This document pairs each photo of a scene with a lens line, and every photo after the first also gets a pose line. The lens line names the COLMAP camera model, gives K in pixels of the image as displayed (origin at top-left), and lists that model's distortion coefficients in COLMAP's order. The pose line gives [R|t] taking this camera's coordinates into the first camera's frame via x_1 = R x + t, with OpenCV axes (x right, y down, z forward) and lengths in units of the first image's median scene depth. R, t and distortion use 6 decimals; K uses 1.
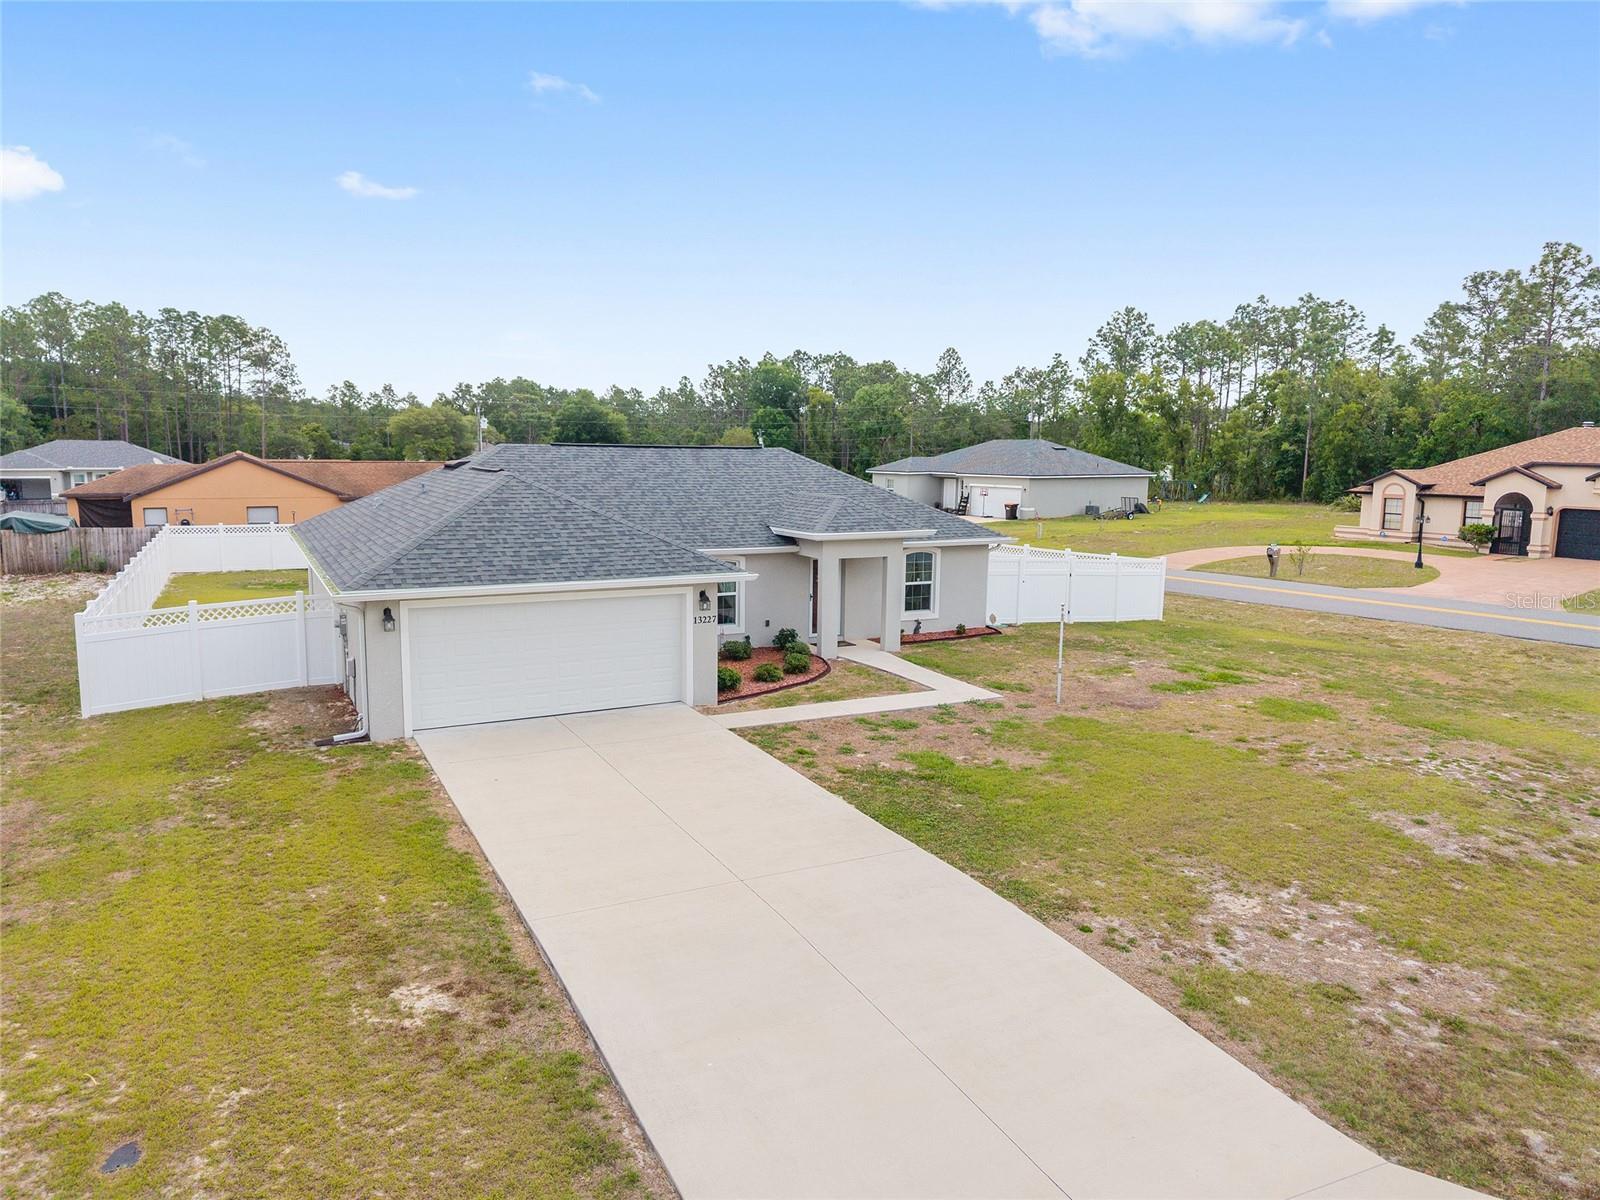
lens RADIAL K [[1064.4, 0, 782.7], [0, 1064.4, 634.3], [0, 0, 1]] dist [0.064055, -0.077299]
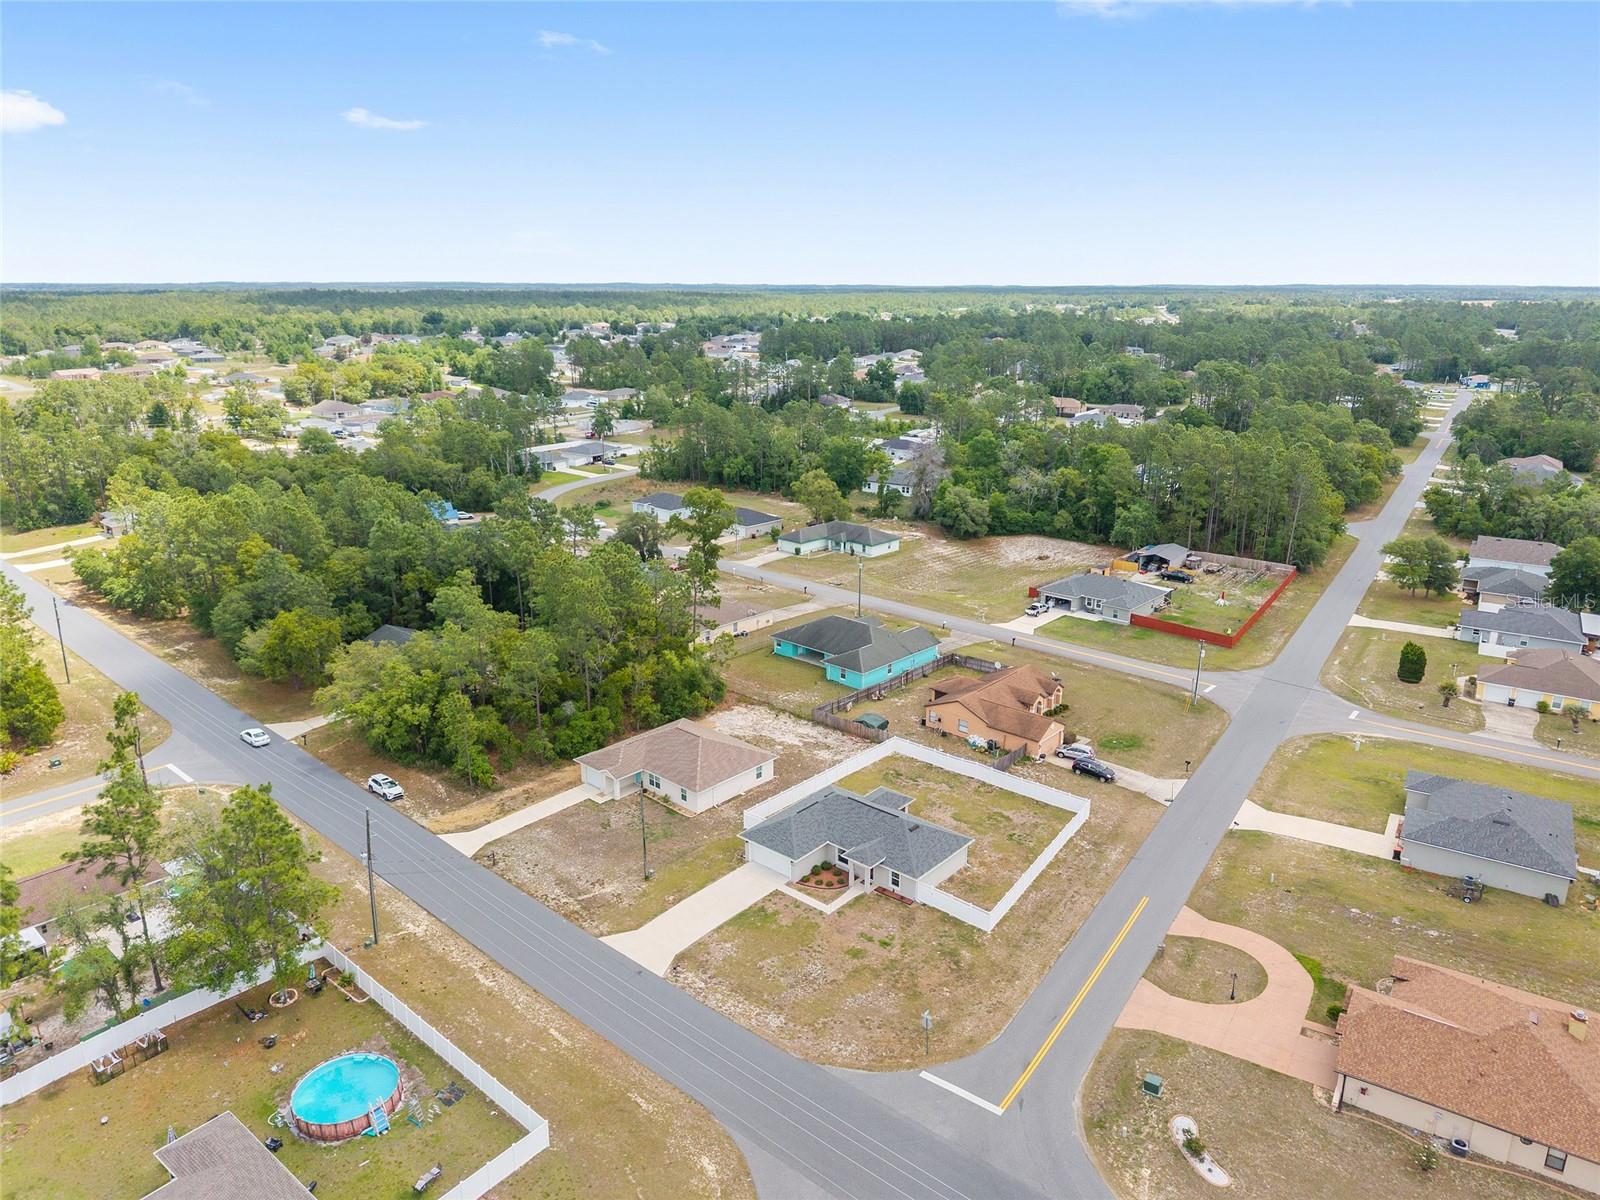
lens RADIAL K [[1062.6, 0, 792.6], [0, 1062.6, 603.9], [0, 0, 1]] dist [0.052846, -0.075114]
pose [[0.376661, 0.253070, -0.891113, 2.797940], [-0.159301, 0.965325, 0.206811, -1.536626], [0.912551, 0.064057, 0.403914, -0.720558]]
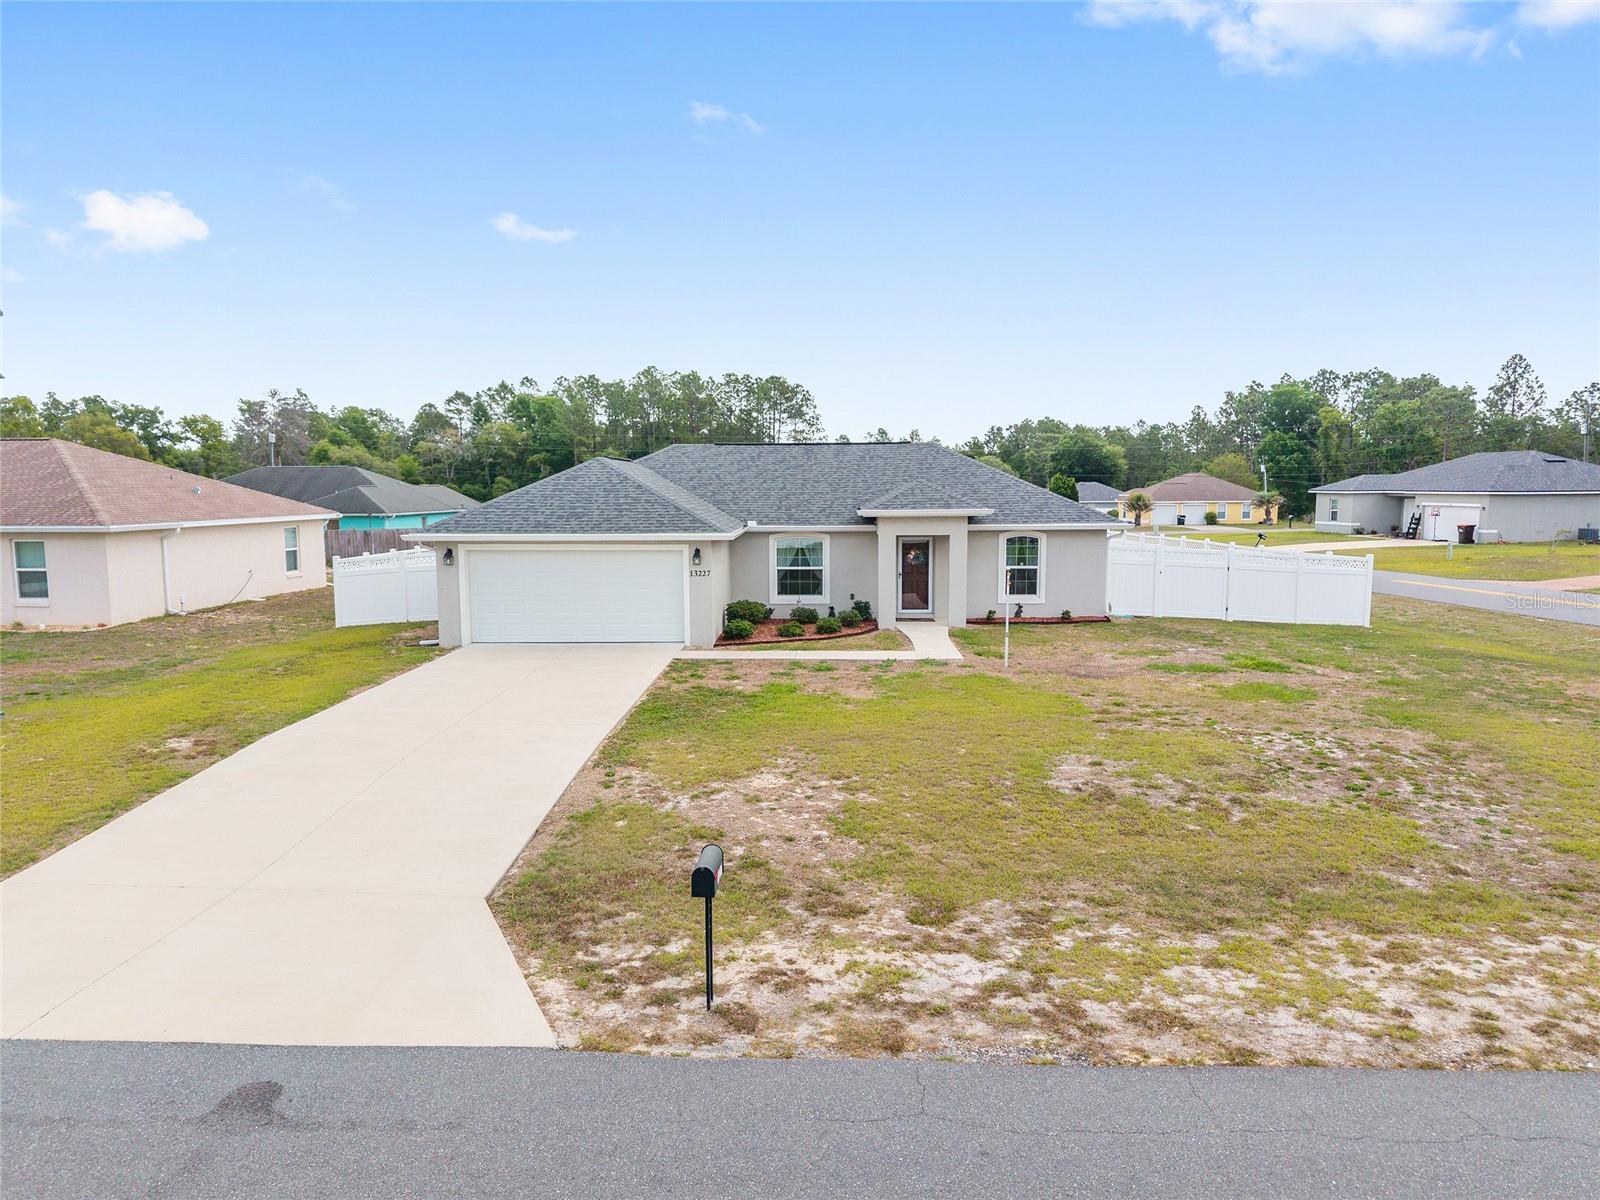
lens RADIAL K [[1070.2, 0, 787.1], [0, 1070.2, 605.8], [0, 0, 1]] dist [0.043652, -0.053837]
pose [[0.872760, 0.038863, -0.486599, 0.428629], [-0.070864, 0.996353, -0.047526, 0.052352], [0.482978, 0.075961, 0.872331, 0.008821]]
